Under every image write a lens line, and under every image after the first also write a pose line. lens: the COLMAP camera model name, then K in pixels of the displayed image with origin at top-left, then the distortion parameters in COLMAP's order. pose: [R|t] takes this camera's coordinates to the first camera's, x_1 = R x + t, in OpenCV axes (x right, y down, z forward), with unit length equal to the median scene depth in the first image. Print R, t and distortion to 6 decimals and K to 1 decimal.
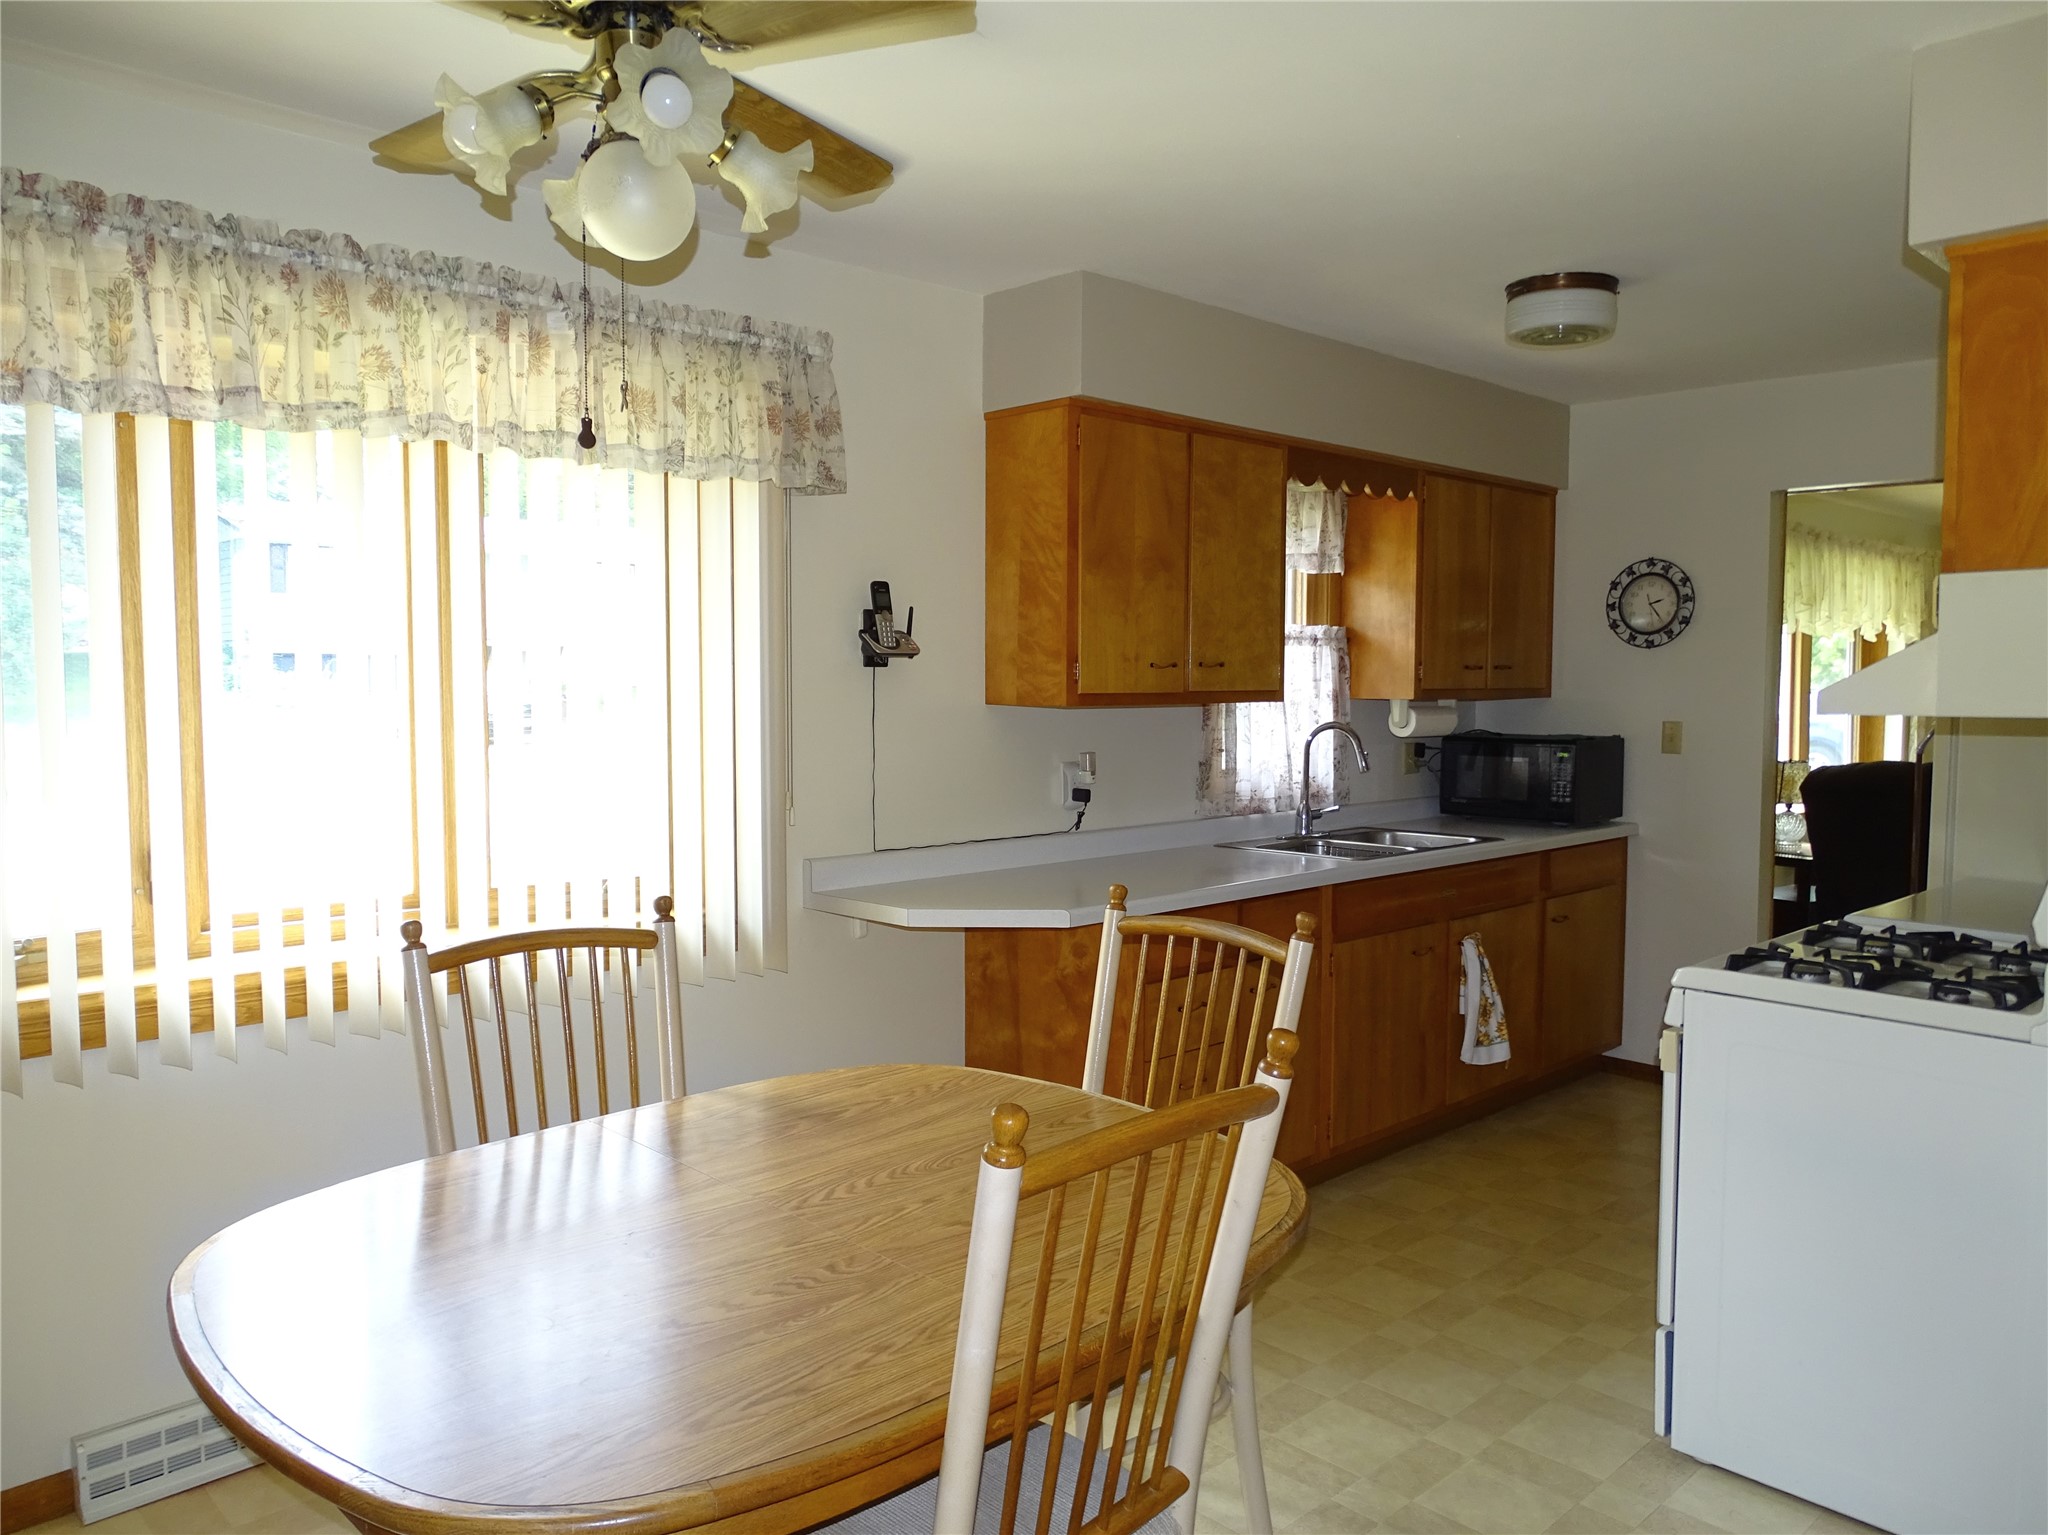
lens RADIAL K [[1453.5, 0, 1031.1], [0, 1453.5, 762.8], [0, 0, 1]] dist [0.000604, -0.008017]
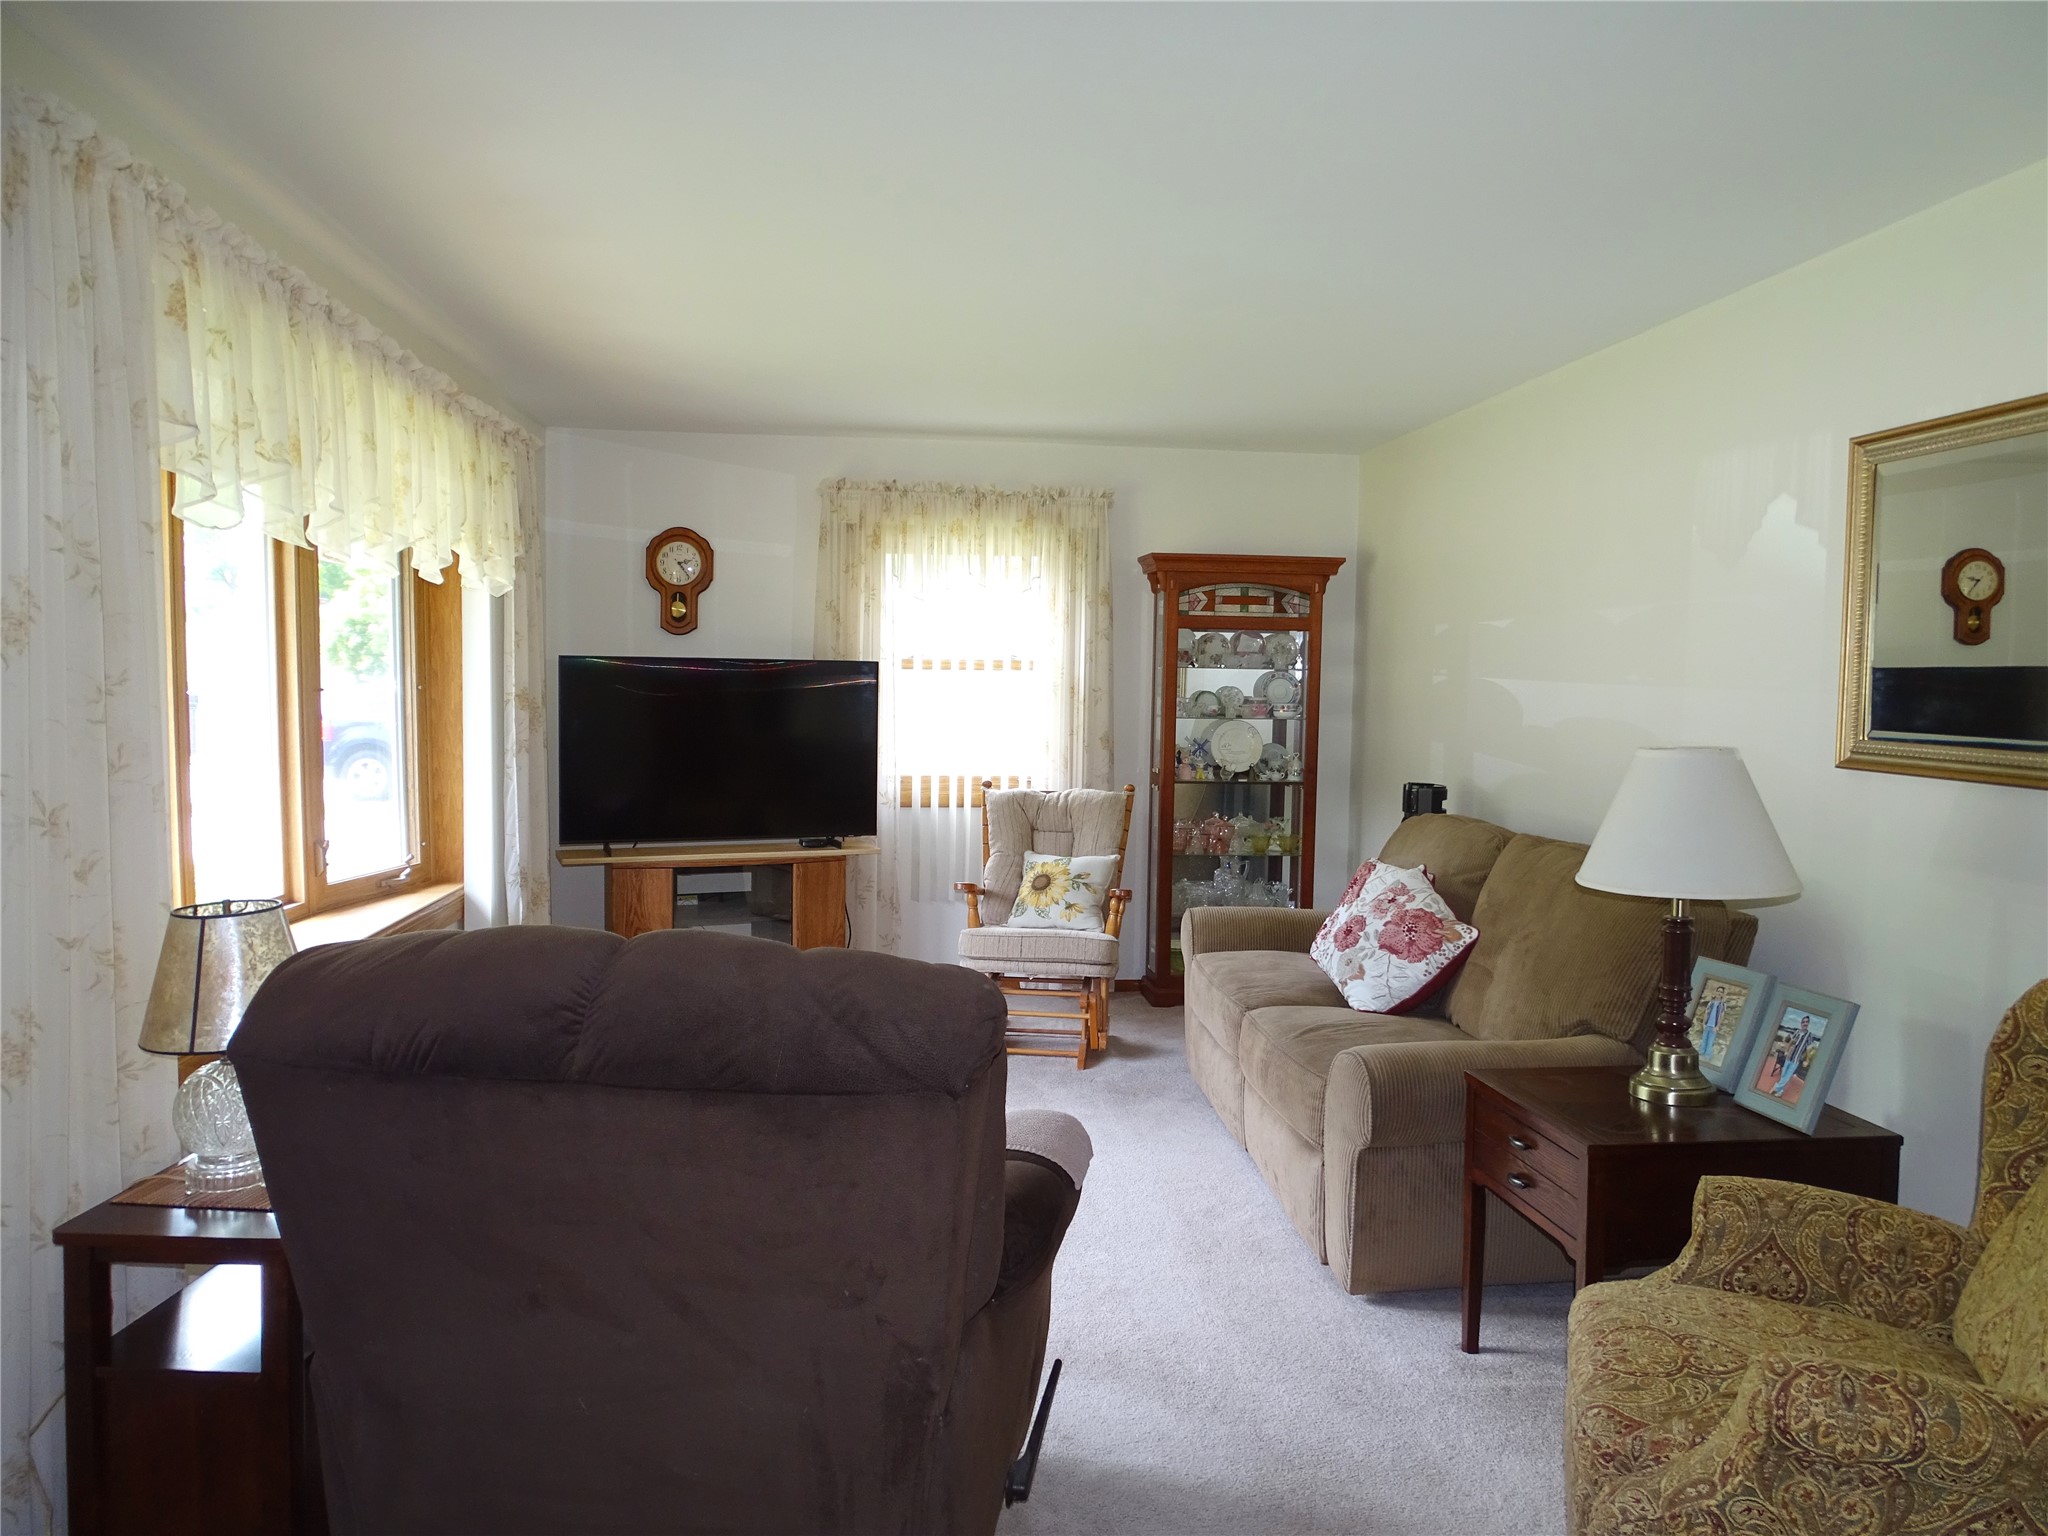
lens RADIAL K [[1453.5, 0, 1029.0], [0, 1453.5, 763.5], [0, 0, 1]] dist [0.000604, -0.008017]
pose [[0.606656, -0.047805, 0.793526, 0.642707], [0.042952, 0.998703, 0.027329, -0.057309], [-0.793804, 0.017504, 0.607922, 1.132231]]
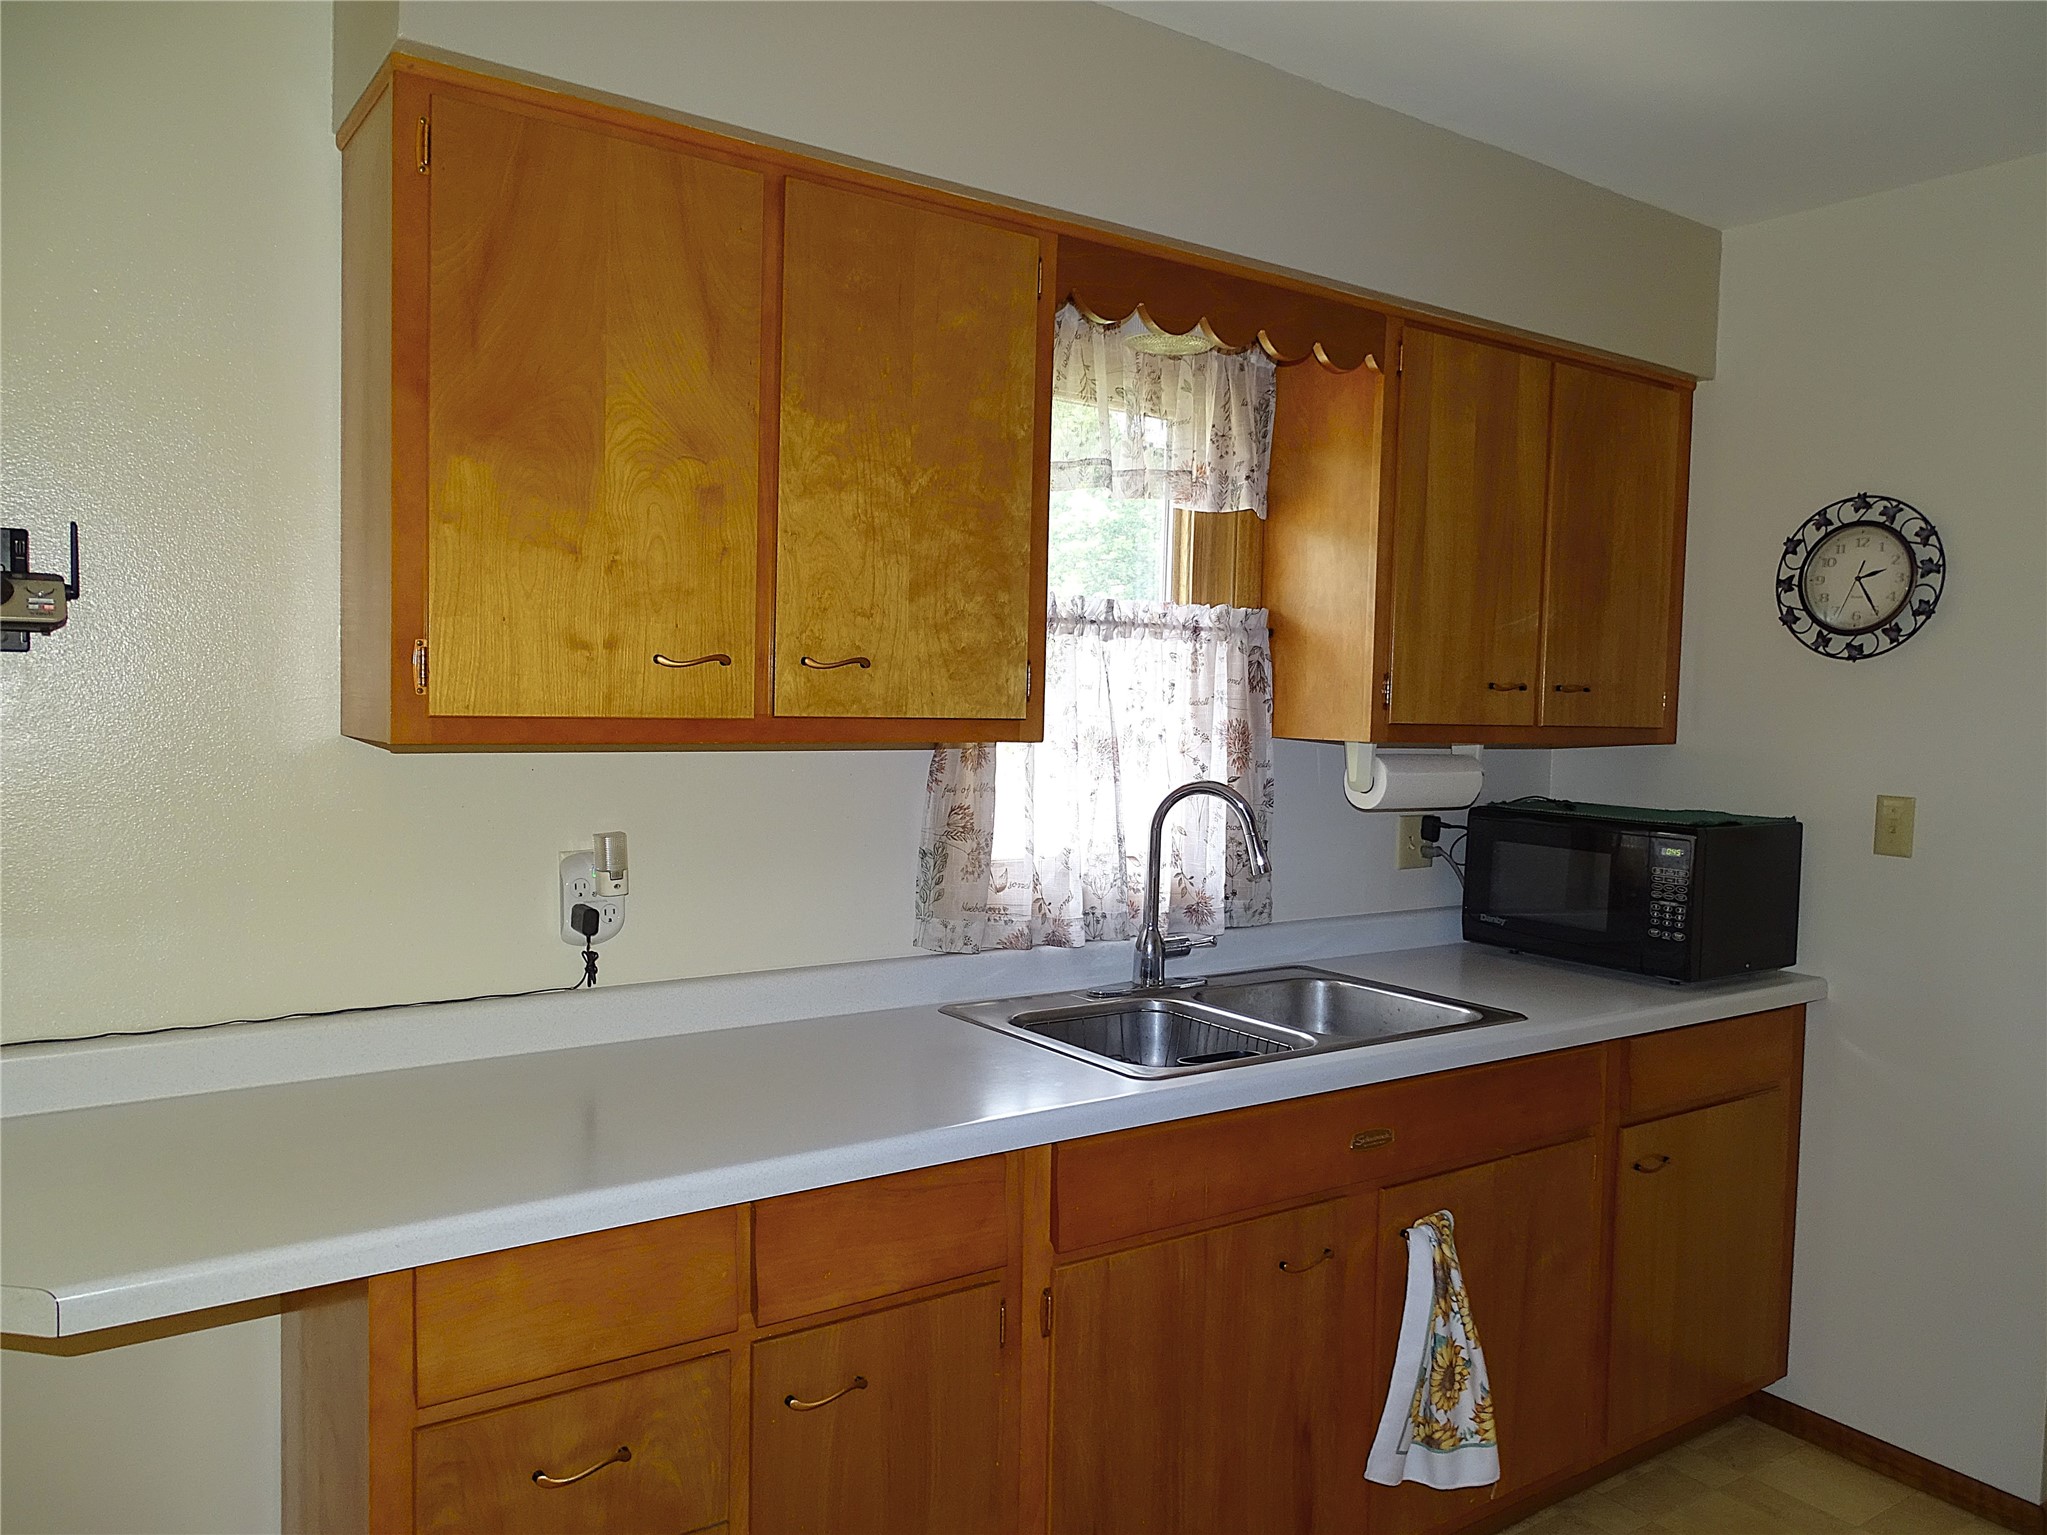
lens RADIAL K [[1452.8, 0, 1040.5], [0, 1452.8, 764.2], [0, 0, 1]] dist [0.000604, -0.008017]
pose [[0.987484, 0.030022, -0.154838, 0.259380], [-0.032039, 0.999431, -0.010548, -0.030056], [0.154433, 0.015377, 0.987884, 0.515052]]
